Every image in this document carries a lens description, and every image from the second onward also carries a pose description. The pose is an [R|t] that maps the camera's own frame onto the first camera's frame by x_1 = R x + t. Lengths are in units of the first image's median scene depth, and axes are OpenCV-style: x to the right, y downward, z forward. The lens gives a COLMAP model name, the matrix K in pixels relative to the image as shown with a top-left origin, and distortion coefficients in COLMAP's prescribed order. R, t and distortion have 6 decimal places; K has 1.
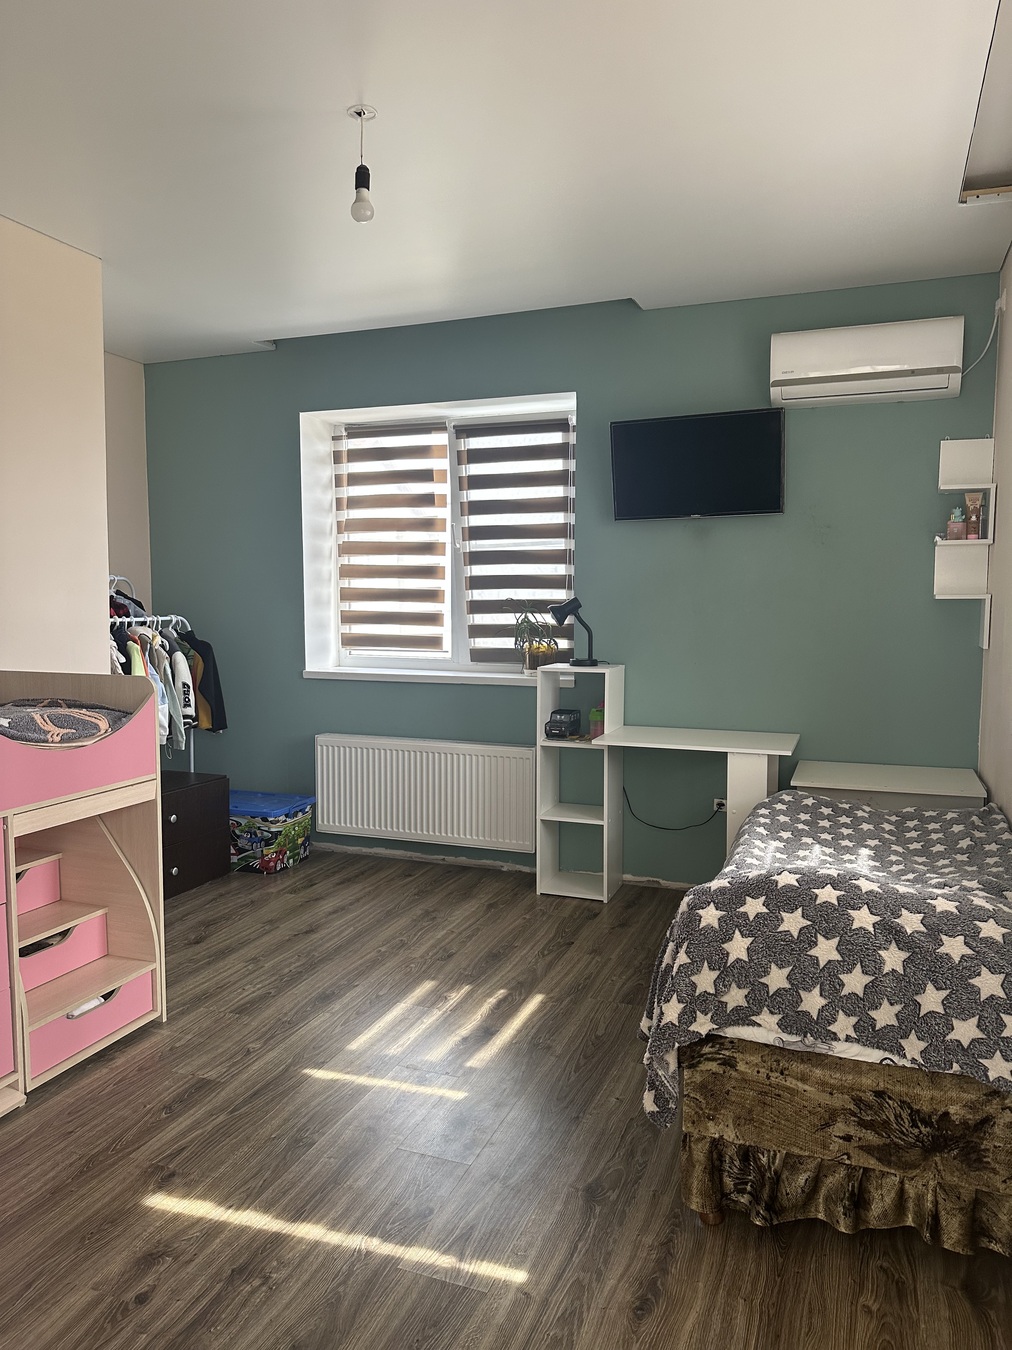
lens RADIAL K [[952.1, 0, 508.5], [0, 952.1, 670.1], [0, 0, 1]] dist [0.042703, -0.041450]
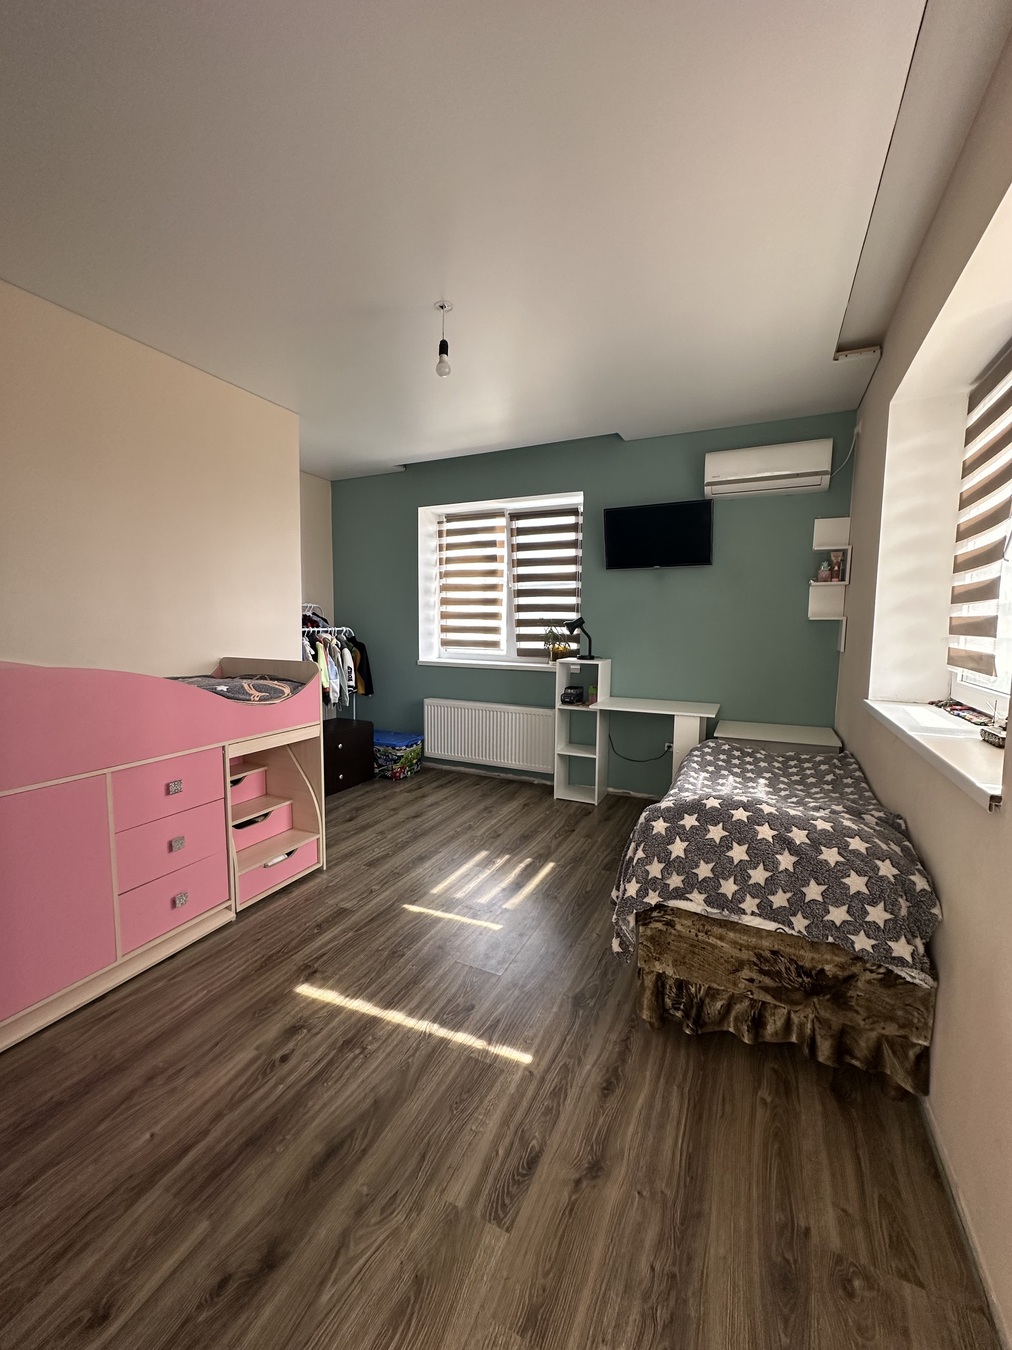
lens RADIAL K [[540.4, 0, 507.8], [0, 540.4, 669.4], [0, 0, 1]] dist [0.003492, 0.000327]
pose [[0.997103, 0.014535, -0.074666, 0.025324], [-0.013588, 0.999821, 0.013178, 0.003341], [0.074844, -0.012125, 0.997122, 0.105696]]
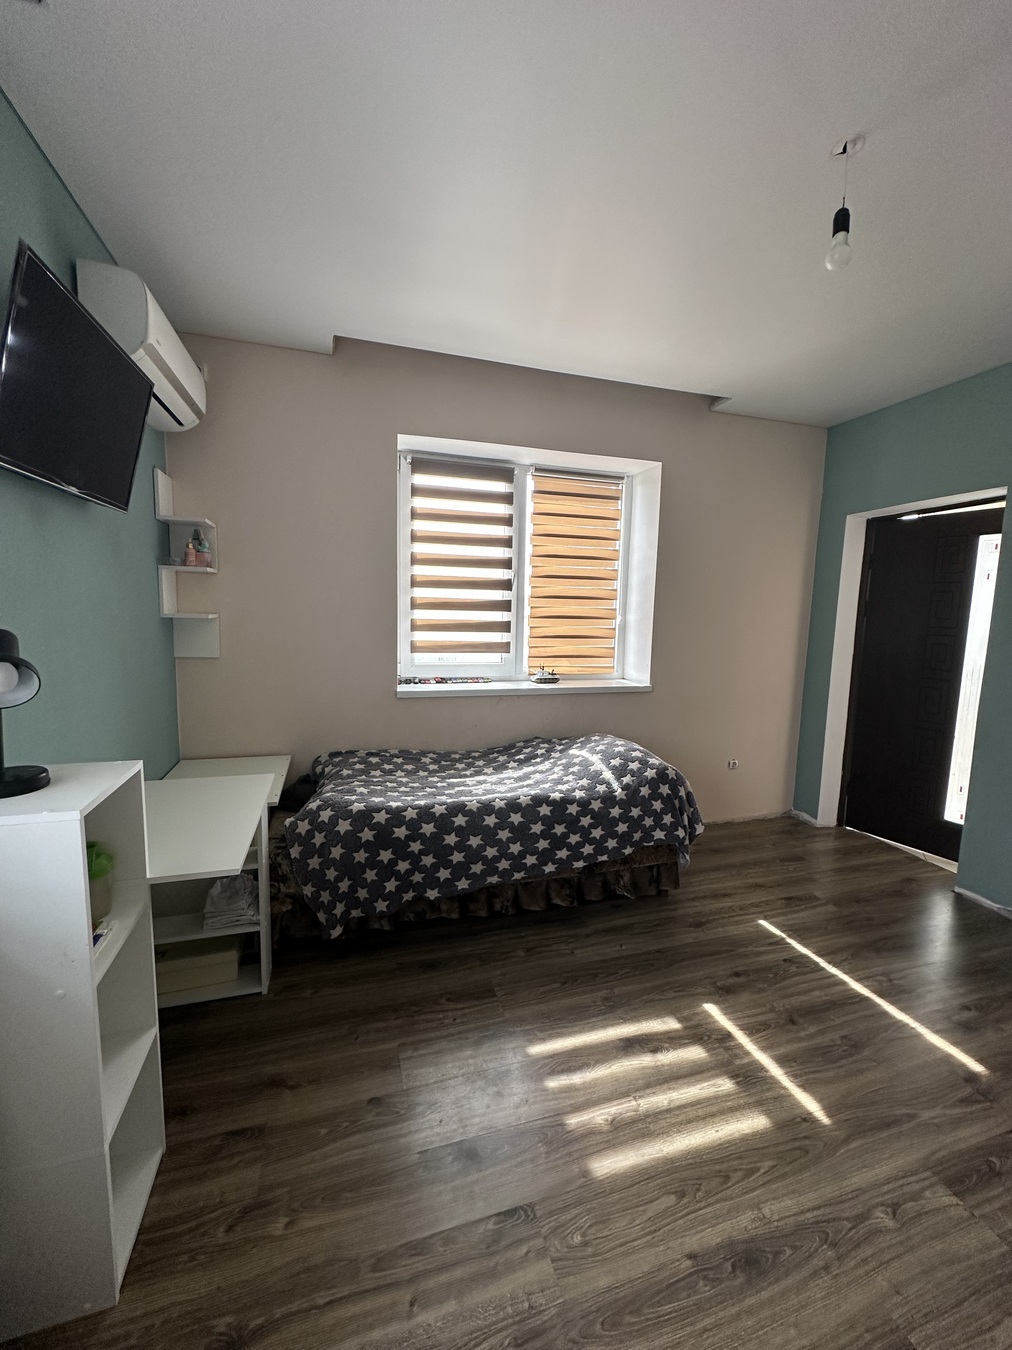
lens RADIAL K [[540.4, 0, 505.5], [0, 540.4, 675.9], [0, 0, 1]] dist [0.003492, 0.000327]
pose [[-0.615872, -0.110572, 0.780048, -0.392143], [0.033324, 0.985560, 0.166014, -0.139624], [-0.787141, 0.128238, -0.603294, 1.535933]]
